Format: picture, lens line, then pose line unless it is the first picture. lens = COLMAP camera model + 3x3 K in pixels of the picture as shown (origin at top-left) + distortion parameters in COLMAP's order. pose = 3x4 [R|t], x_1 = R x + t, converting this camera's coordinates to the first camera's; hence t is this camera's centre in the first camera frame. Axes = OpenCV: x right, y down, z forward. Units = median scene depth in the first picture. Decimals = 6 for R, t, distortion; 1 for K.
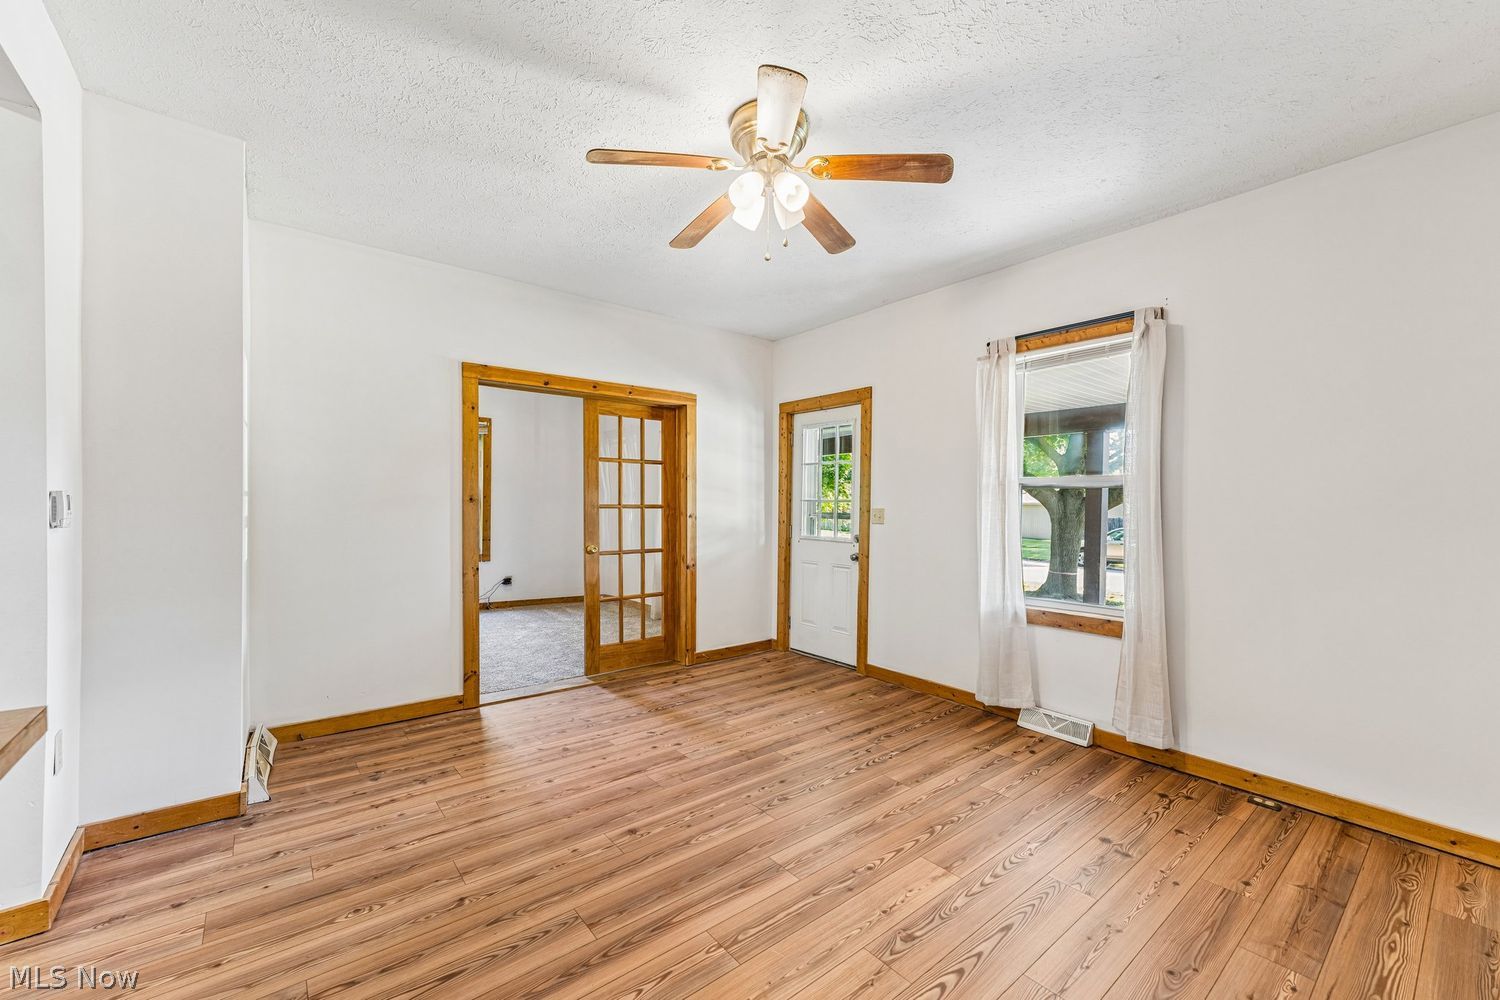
lens RADIAL K [[602.1, 0, 745.1], [0, 602.1, 509.1], [0, 0, 1]] dist [0.007293, 0.000045]
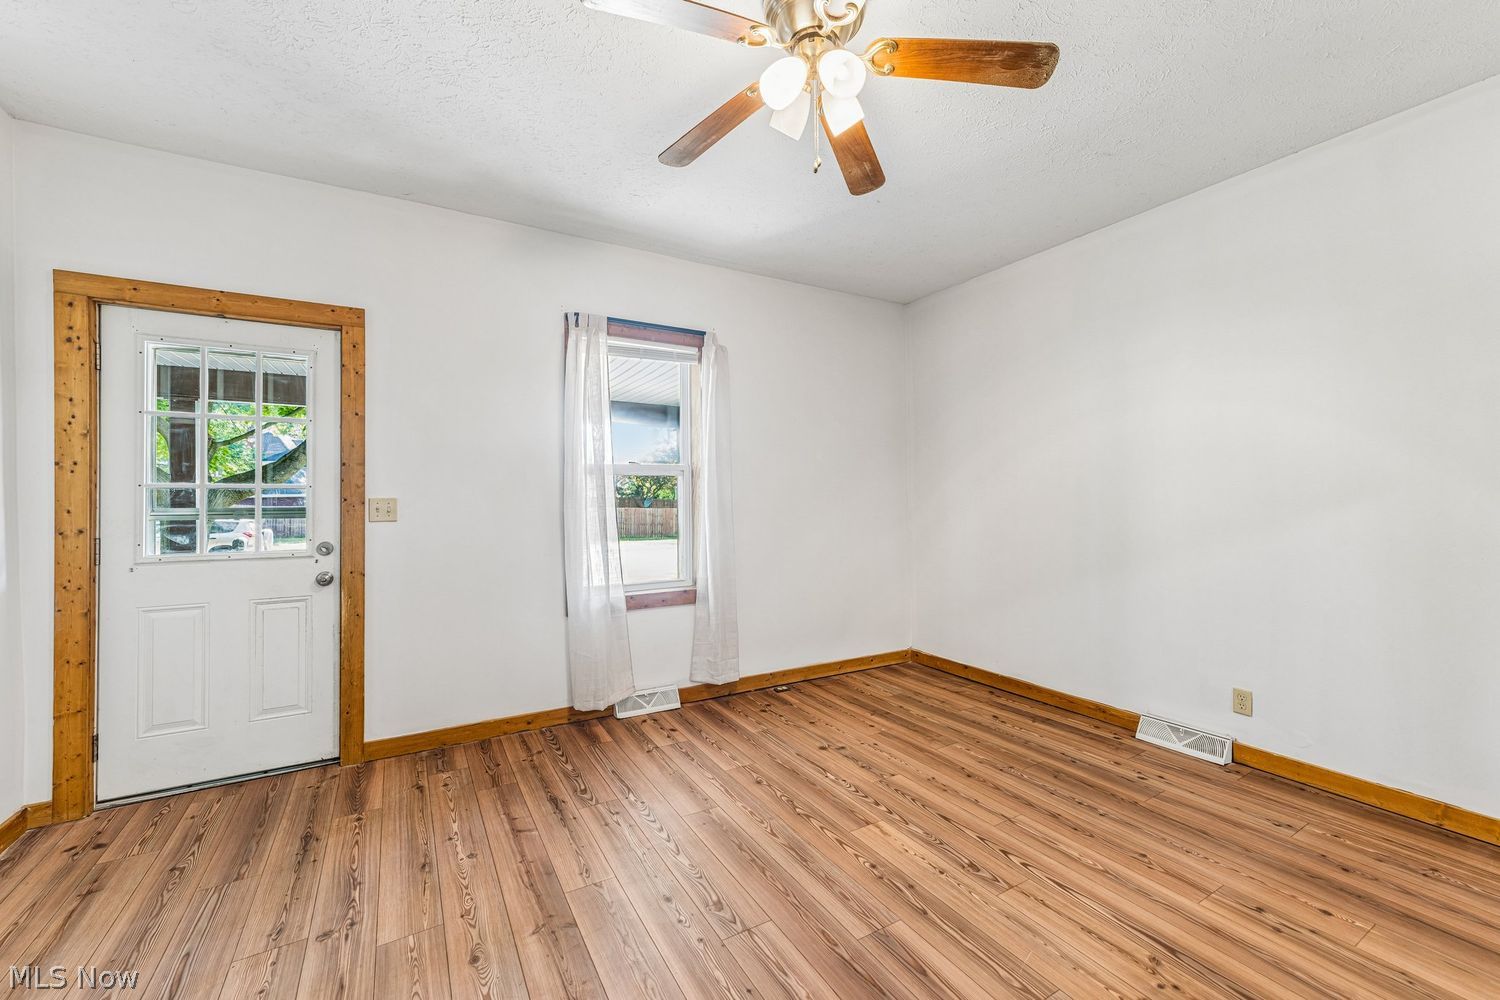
lens RADIAL K [[607.6, 0, 753.4], [0, 607.6, 489.1], [0, 0, 1]] dist [0.006695, -0.000029]
pose [[0.143431, -0.000852, 0.989660, -0.460605], [0.013254, 0.999912, -0.001060, -0.006420], [-0.989572, 0.013269, 0.143430, 0.609791]]
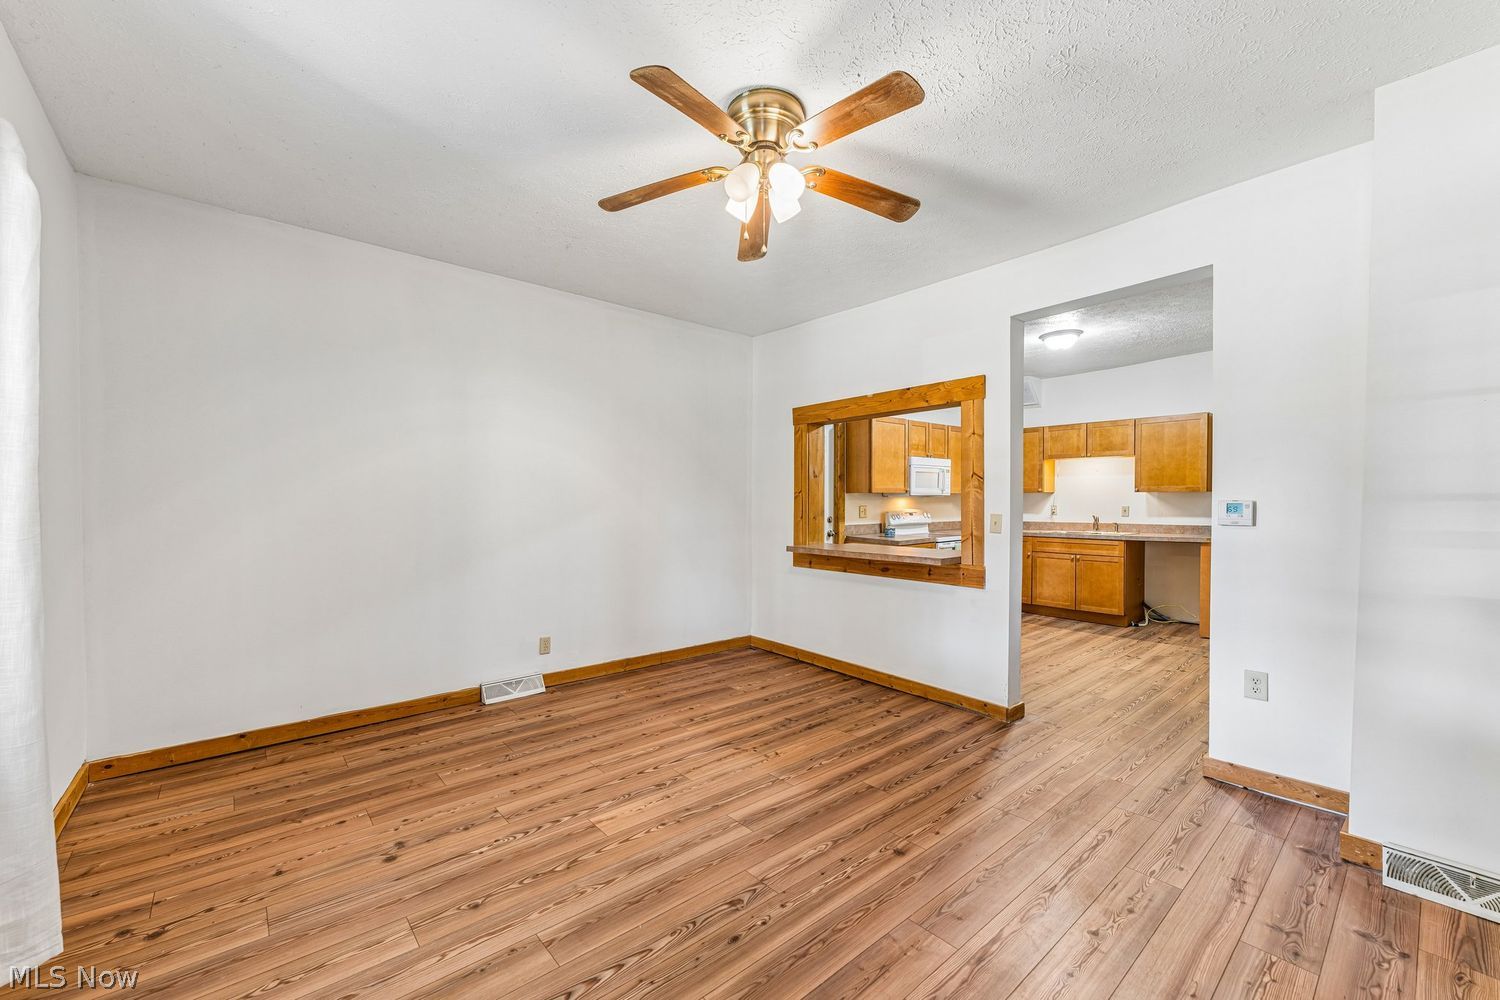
lens RADIAL K [[602.1, 0, 745.1], [0, 602.1, 509.1], [0, 0, 1]] dist [0.007293, 0.000045]
pose [[-0.999091, -0.015098, -0.039869, 0.063044], [-0.015708, 0.999764, 0.015032, -0.006394], [0.039633, 0.015645, -0.999092, 1.239683]]
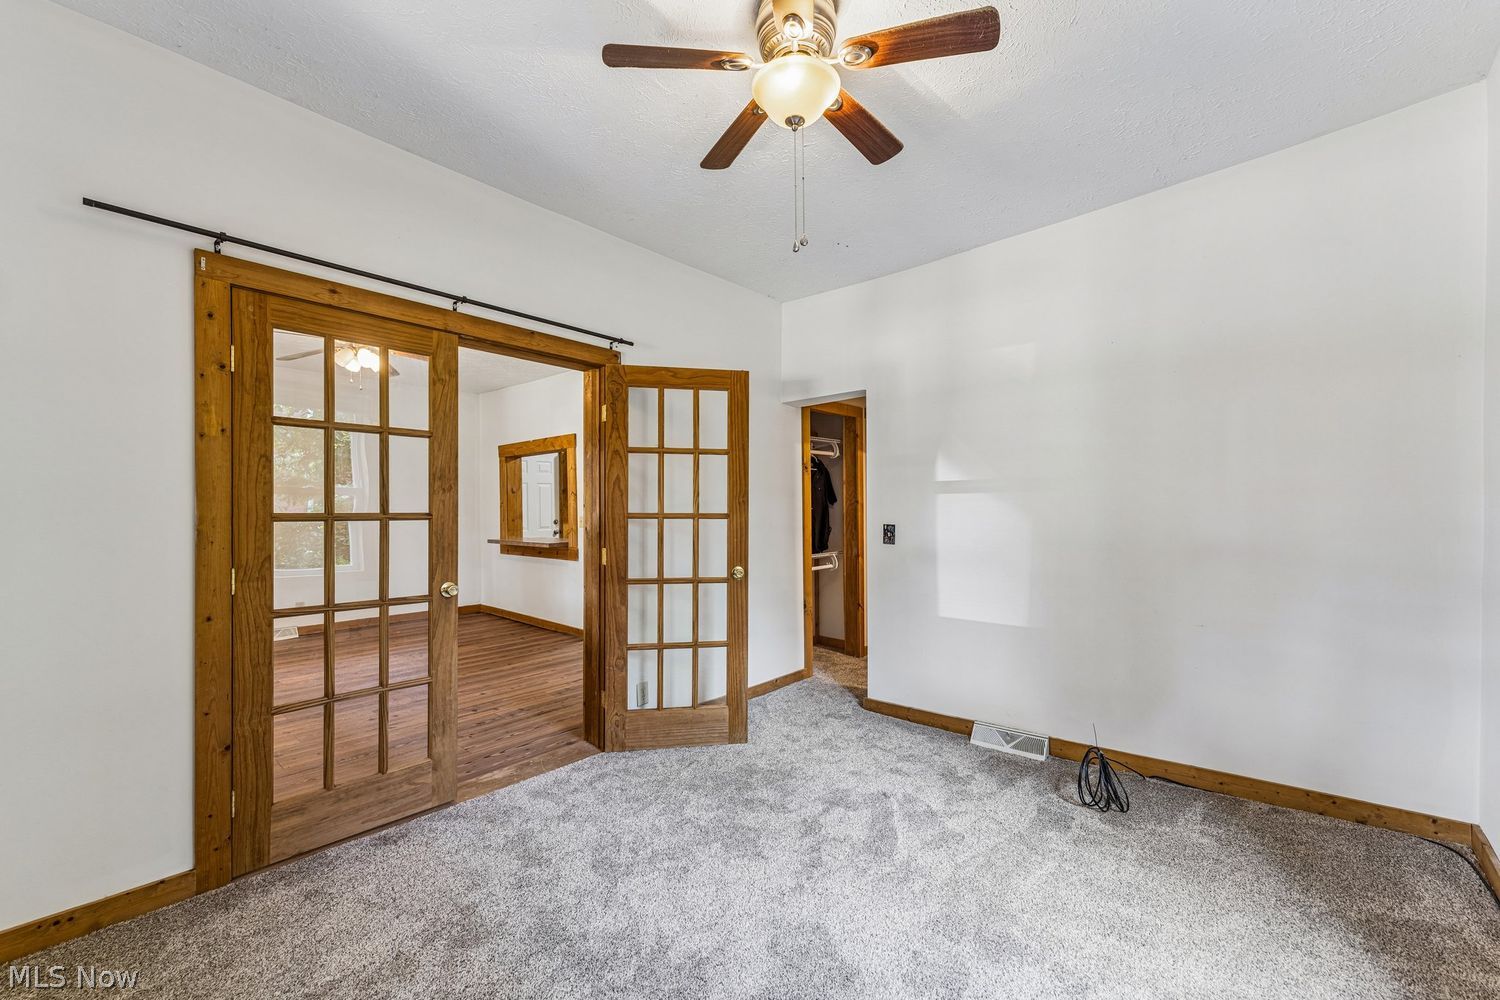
lens RADIAL K [[605.4, 0, 751.5], [0, 605.4, 506.3], [0, 0, 1]] dist [0.006255, 0.000289]
pose [[-0.982275, -0.006664, -0.187328, -0.533545], [-0.006701, 0.999977, -0.000436, -0.019711], [0.187327, 0.000827, -0.982297, 2.003864]]
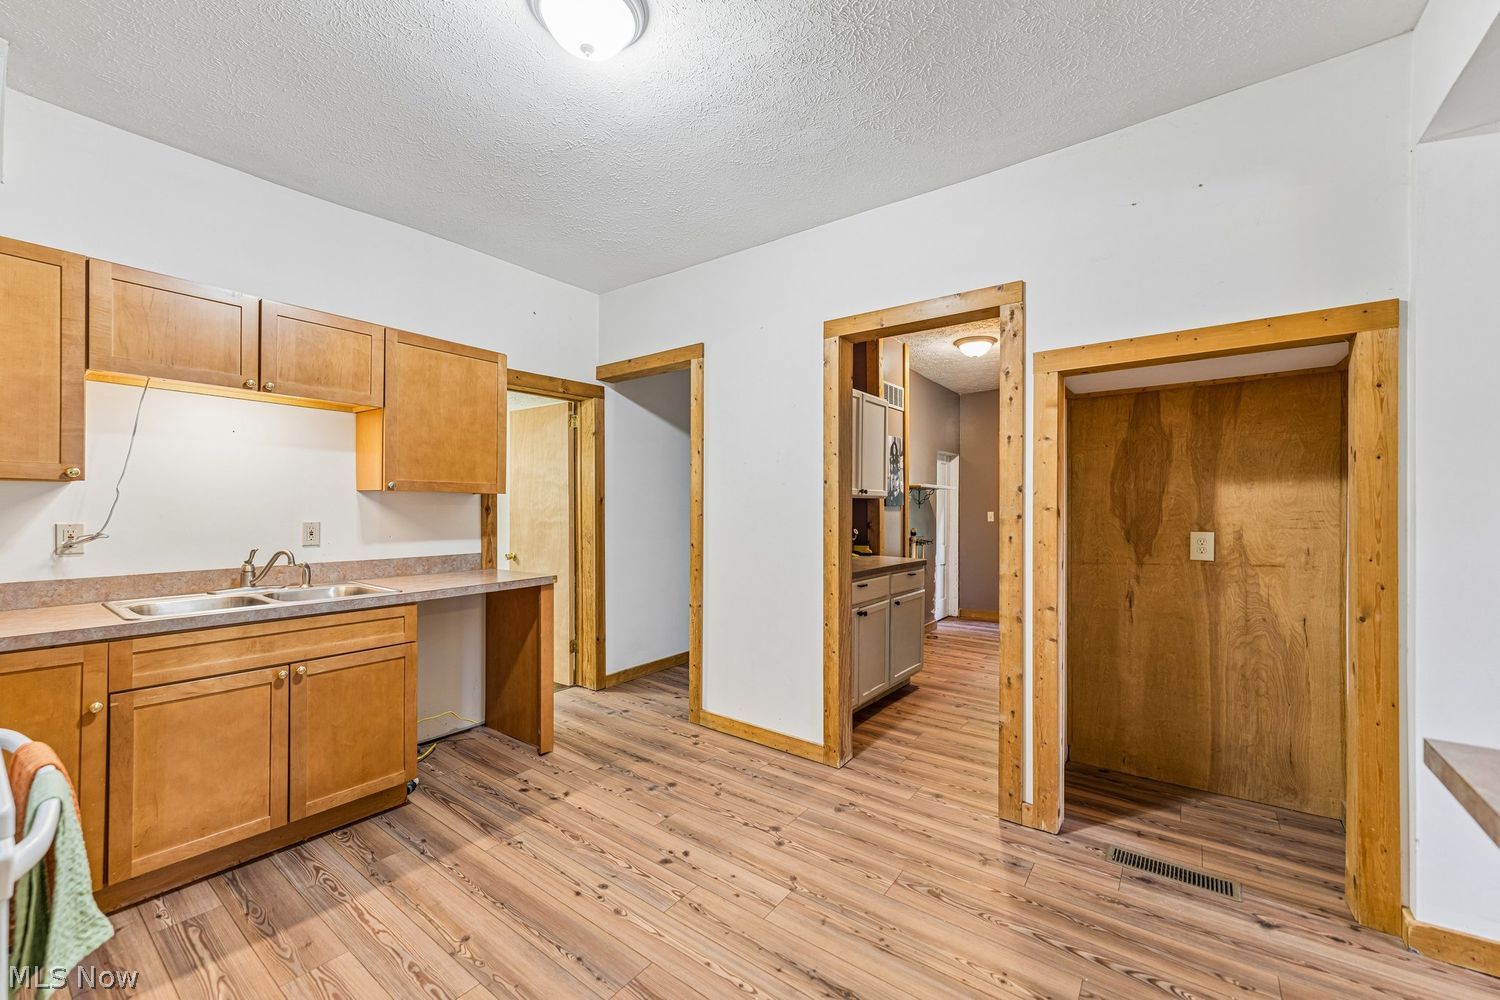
lens RADIAL K [[593.3, 0, 750.3], [0, 593.3, 507.7], [0, 0, 1]] dist [0.007540, -0.000028]
pose [[0.255952, -0.016834, -0.966543, -0.265591], [0.000717, 0.999851, -0.017224, -0.011059], [0.966689, 0.003716, 0.255926, -0.185136]]
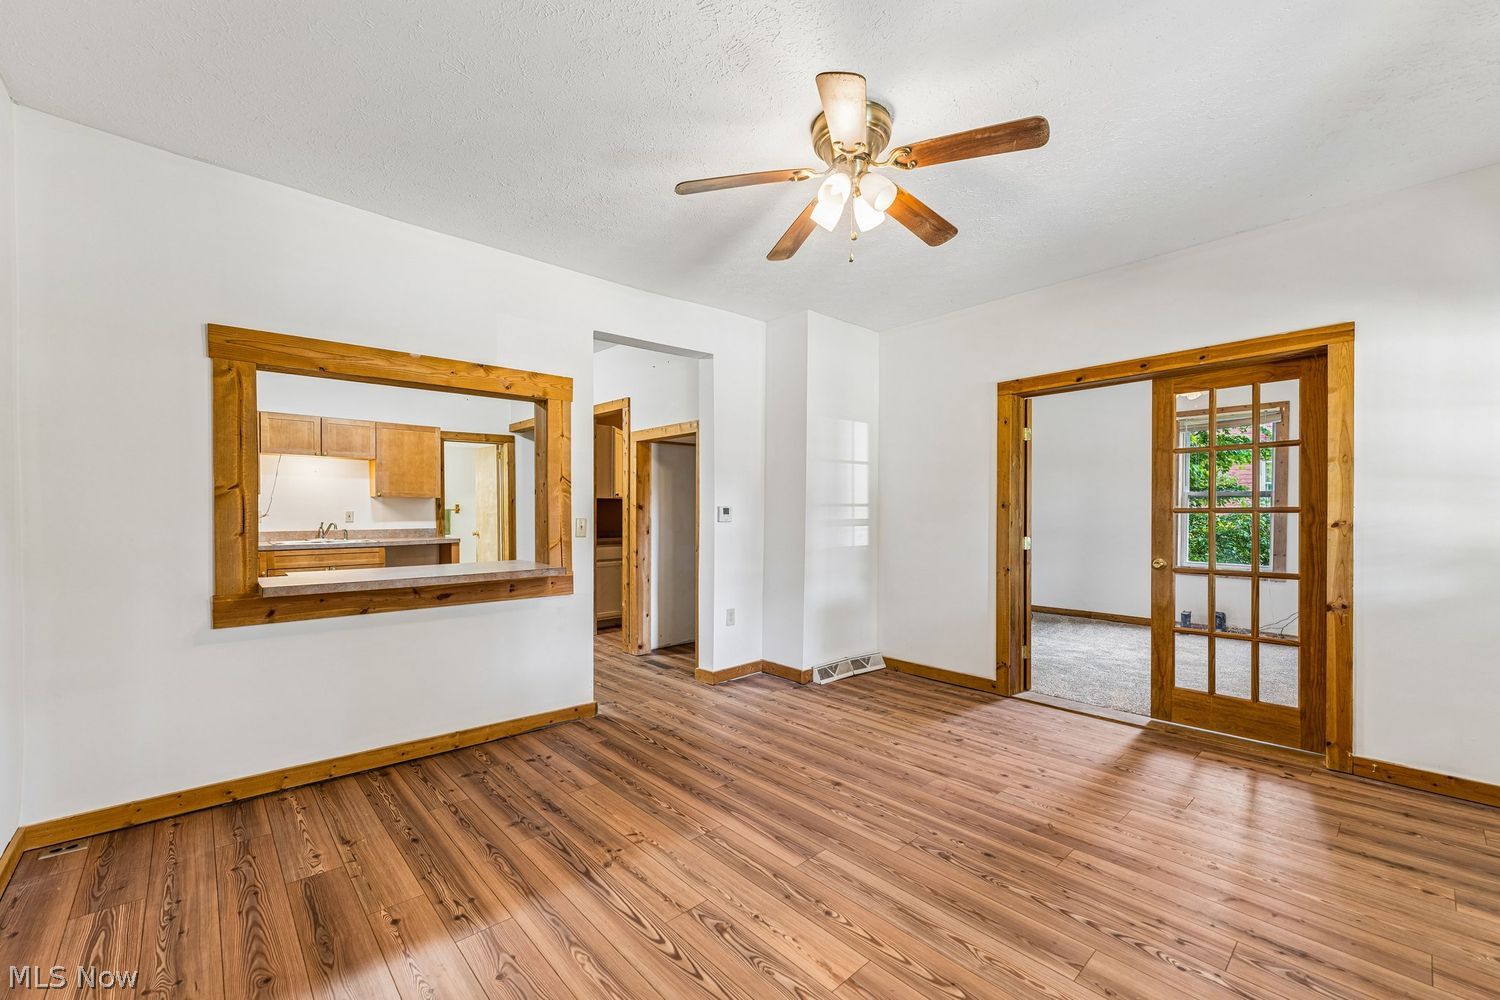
lens RADIAL K [[605.0, 0, 745.0], [0, 605.0, 517.6], [0, 0, 1]] dist [0.006169, 0.000091]
pose [[0.062238, 0.000815, -0.998061, 0.637660], [-0.003272, 0.999994, 0.000612, 0.007245], [0.998056, 0.003227, 0.062241, 0.480223]]
